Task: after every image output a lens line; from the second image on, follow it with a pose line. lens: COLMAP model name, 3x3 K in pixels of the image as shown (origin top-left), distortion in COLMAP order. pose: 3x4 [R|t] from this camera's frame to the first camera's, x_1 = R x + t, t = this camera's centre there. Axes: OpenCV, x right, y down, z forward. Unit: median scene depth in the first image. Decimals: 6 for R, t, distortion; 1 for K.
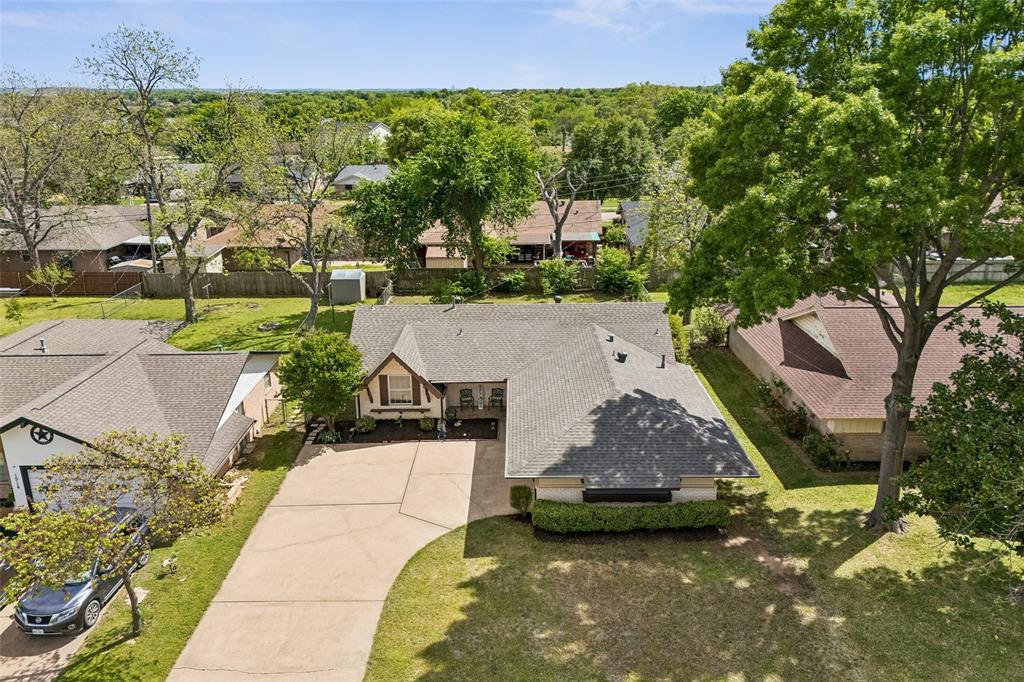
lens RADIAL K [[723.5, 0, 512.0], [0, 723.5, 341.0], [0, 0, 1]] dist [0.074422, -0.067192]
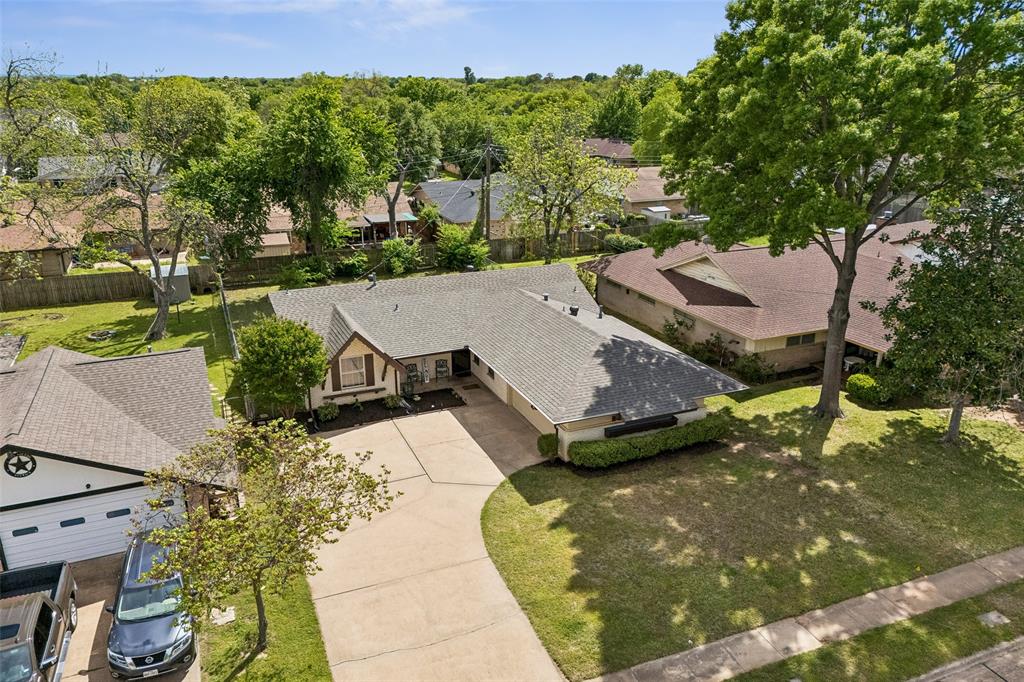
lens RADIAL K [[723.5, 0, 512.0], [0, 723.5, 341.0], [0, 0, 1]] dist [0.074422, -0.067192]
pose [[0.925677, -0.118427, 0.359301, -0.329703], [0.113689, 0.992922, 0.034373, 0.019423], [-0.360828, 0.009030, 0.932589, 0.032263]]
